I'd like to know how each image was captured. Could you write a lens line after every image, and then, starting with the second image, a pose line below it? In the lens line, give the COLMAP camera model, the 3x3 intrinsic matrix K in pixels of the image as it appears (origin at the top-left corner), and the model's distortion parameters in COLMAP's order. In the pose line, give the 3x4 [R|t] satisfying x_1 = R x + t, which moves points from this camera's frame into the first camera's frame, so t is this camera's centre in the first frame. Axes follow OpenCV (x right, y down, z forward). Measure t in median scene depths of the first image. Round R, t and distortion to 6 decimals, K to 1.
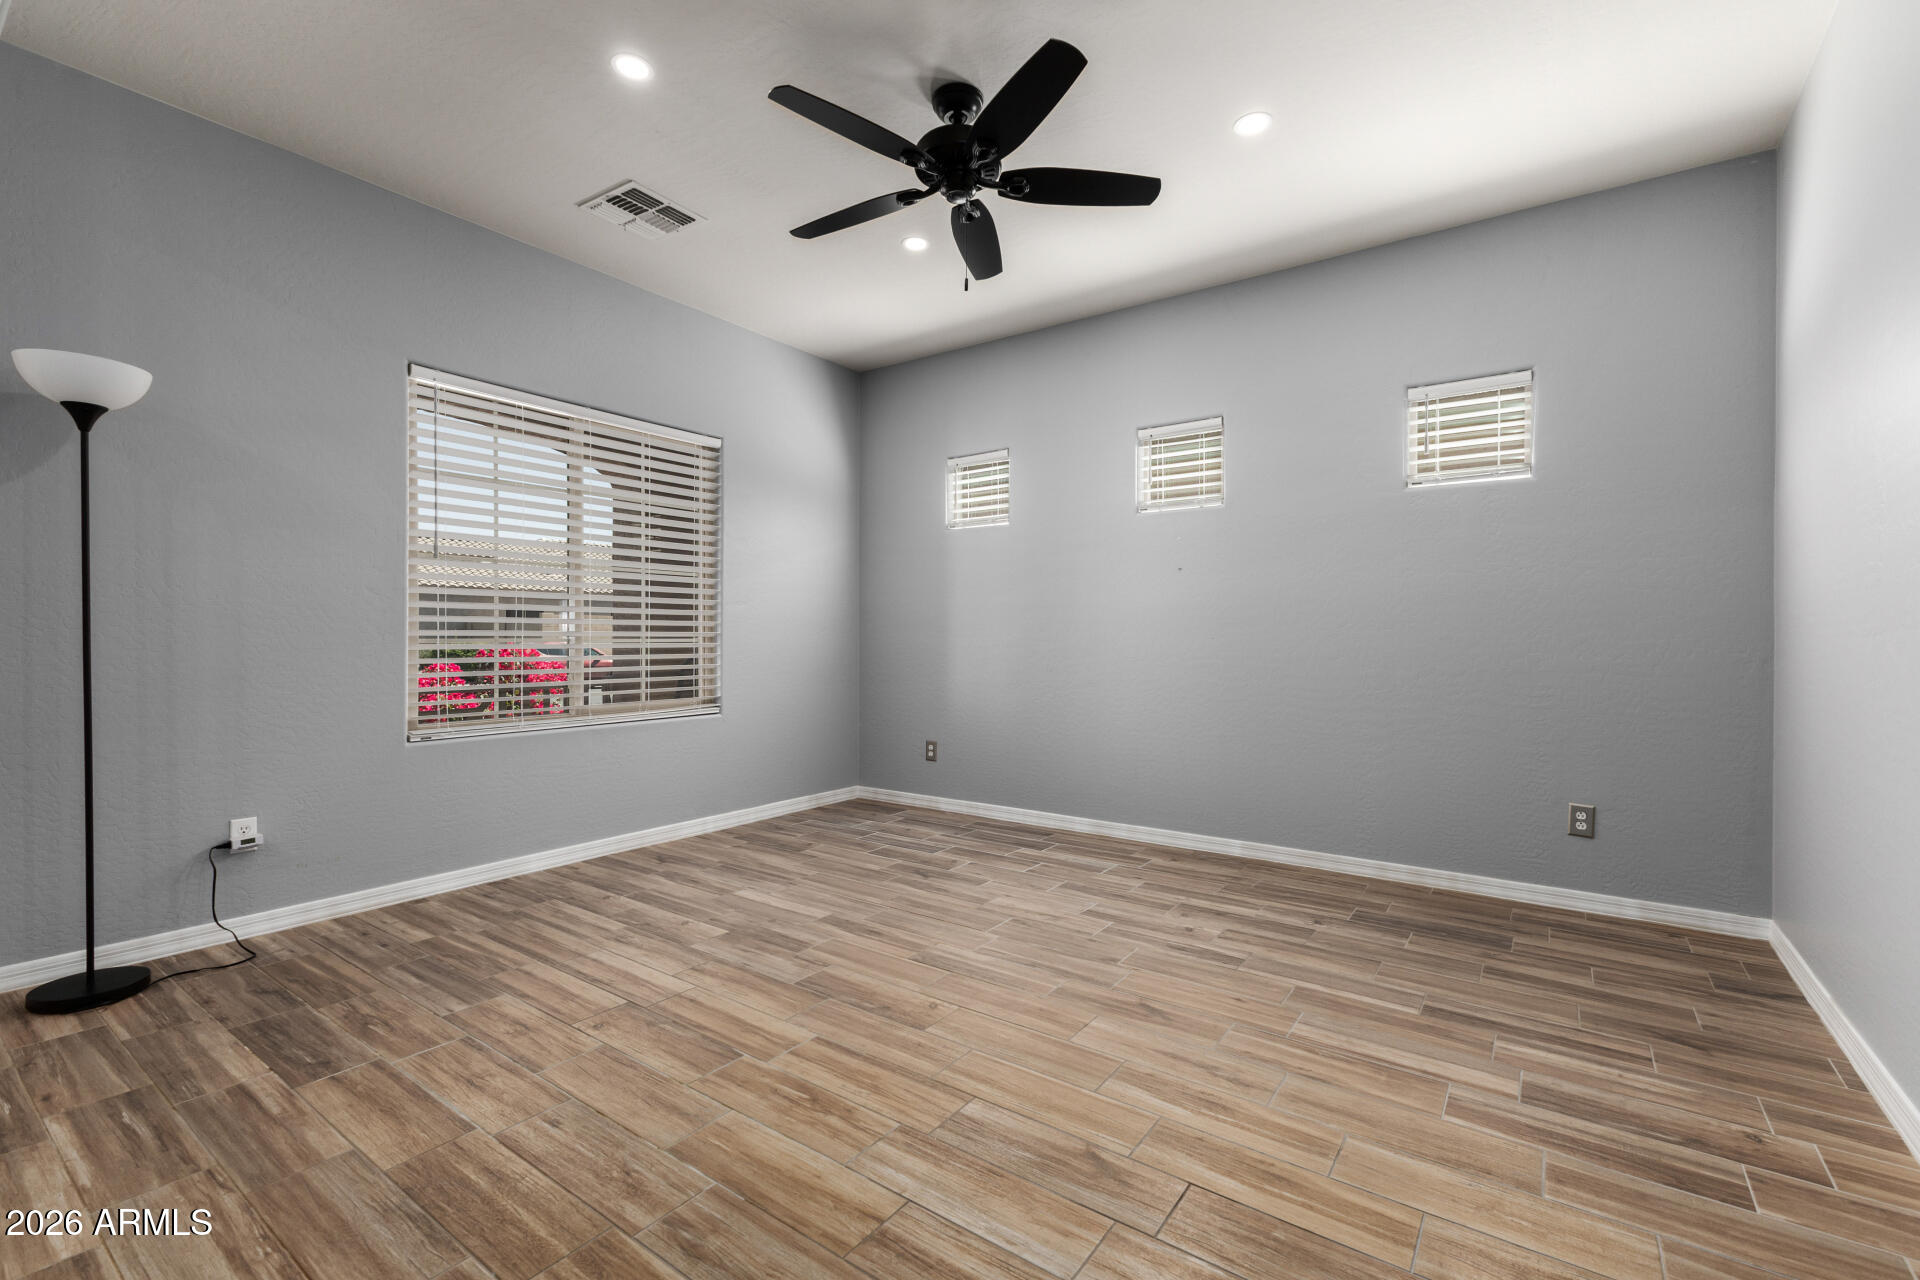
lens RADIAL K [[827.3, 0, 969.7], [0, 827.3, 639.3], [0, 0, 1]] dist [0.013520, -0.002817]
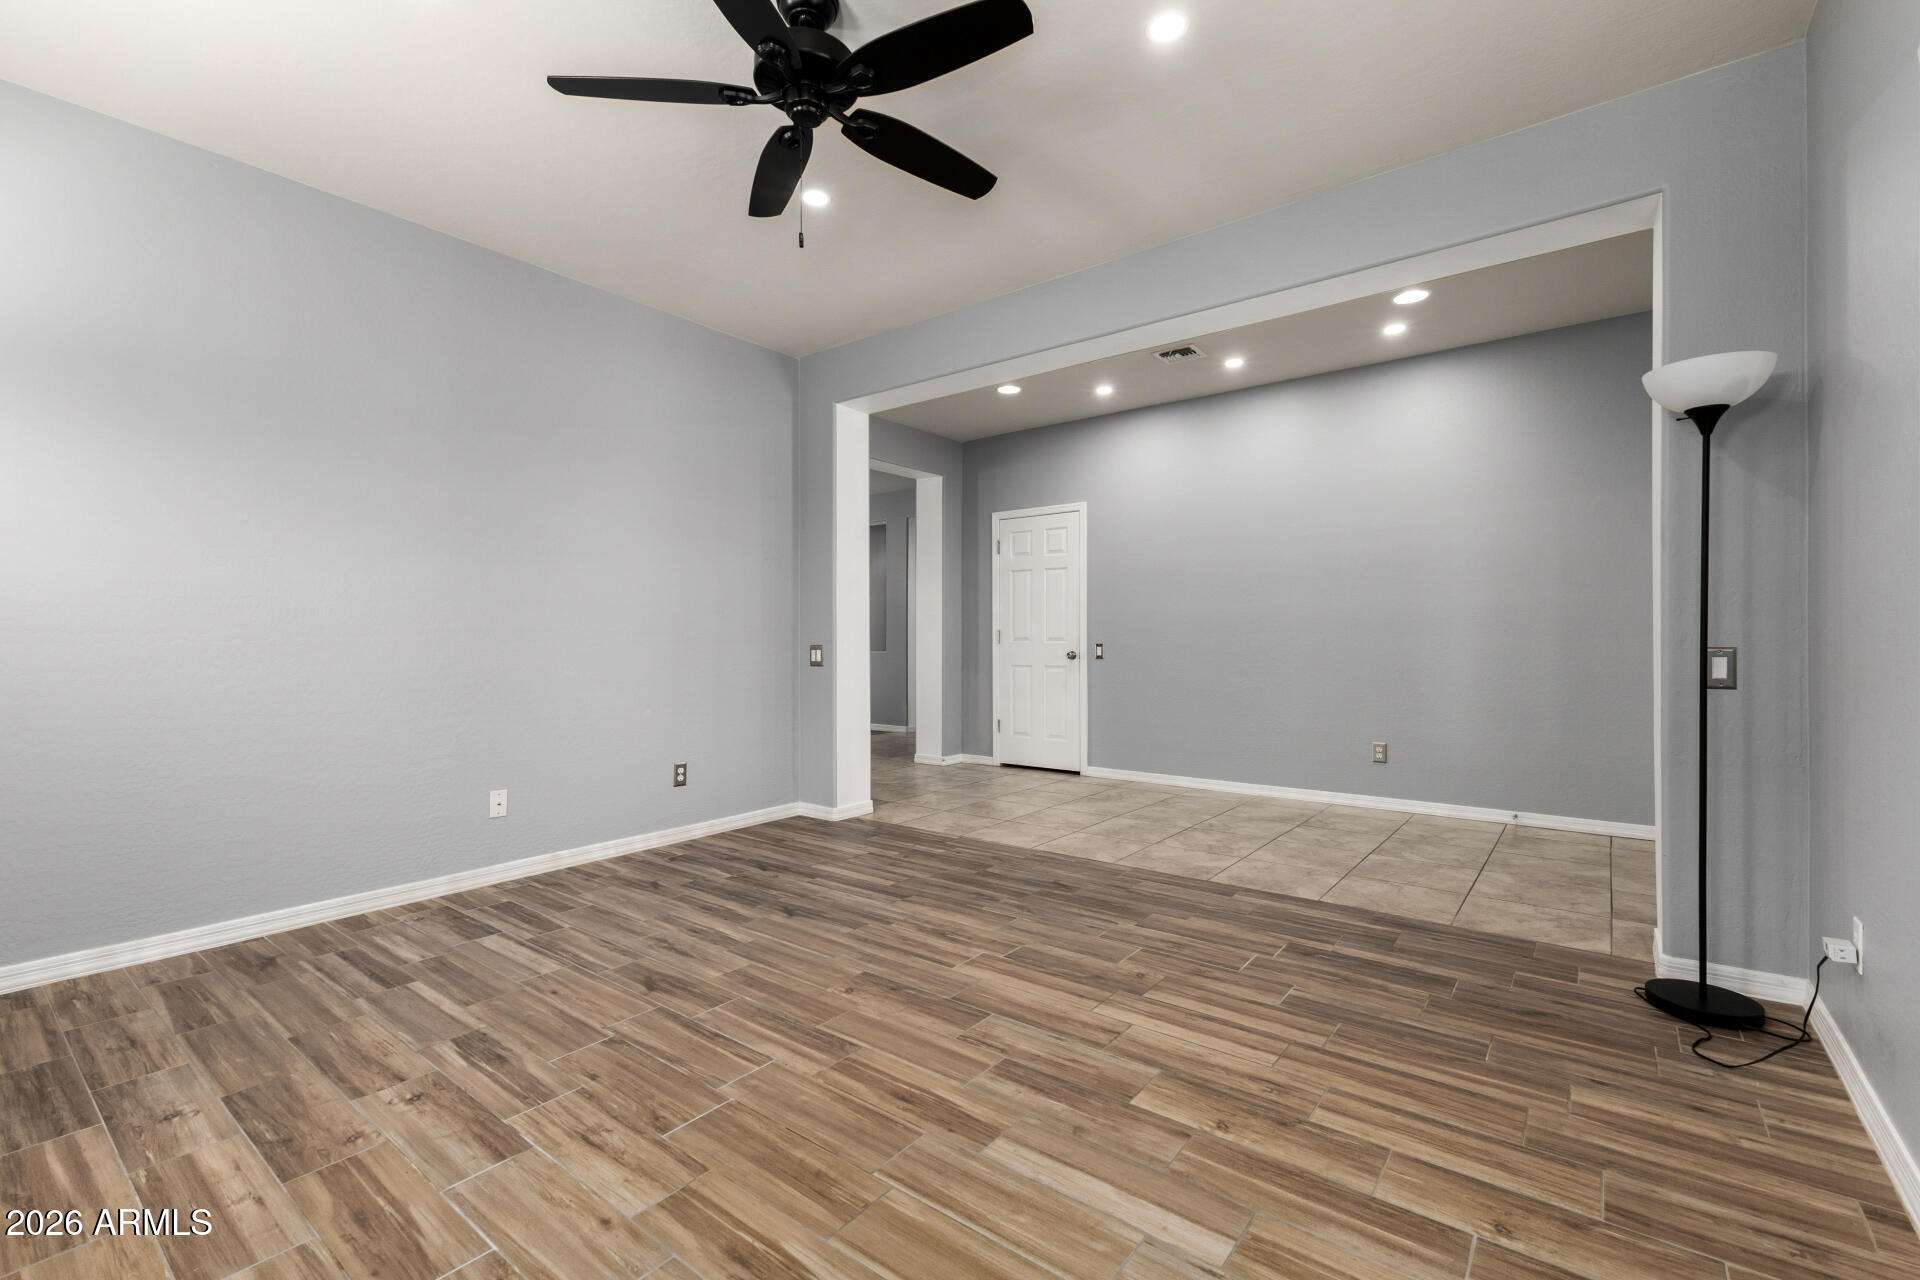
lens RADIAL K [[827.3, 0, 958.5], [0, 827.3, 640.8], [0, 0, 1]] dist [0.013520, -0.002817]
pose [[-0.998647, -0.000215, 0.051999, -0.239484], [0.000007, 0.999991, 0.004259, -0.008441], [-0.051999, 0.004254, -0.998638, 2.063557]]
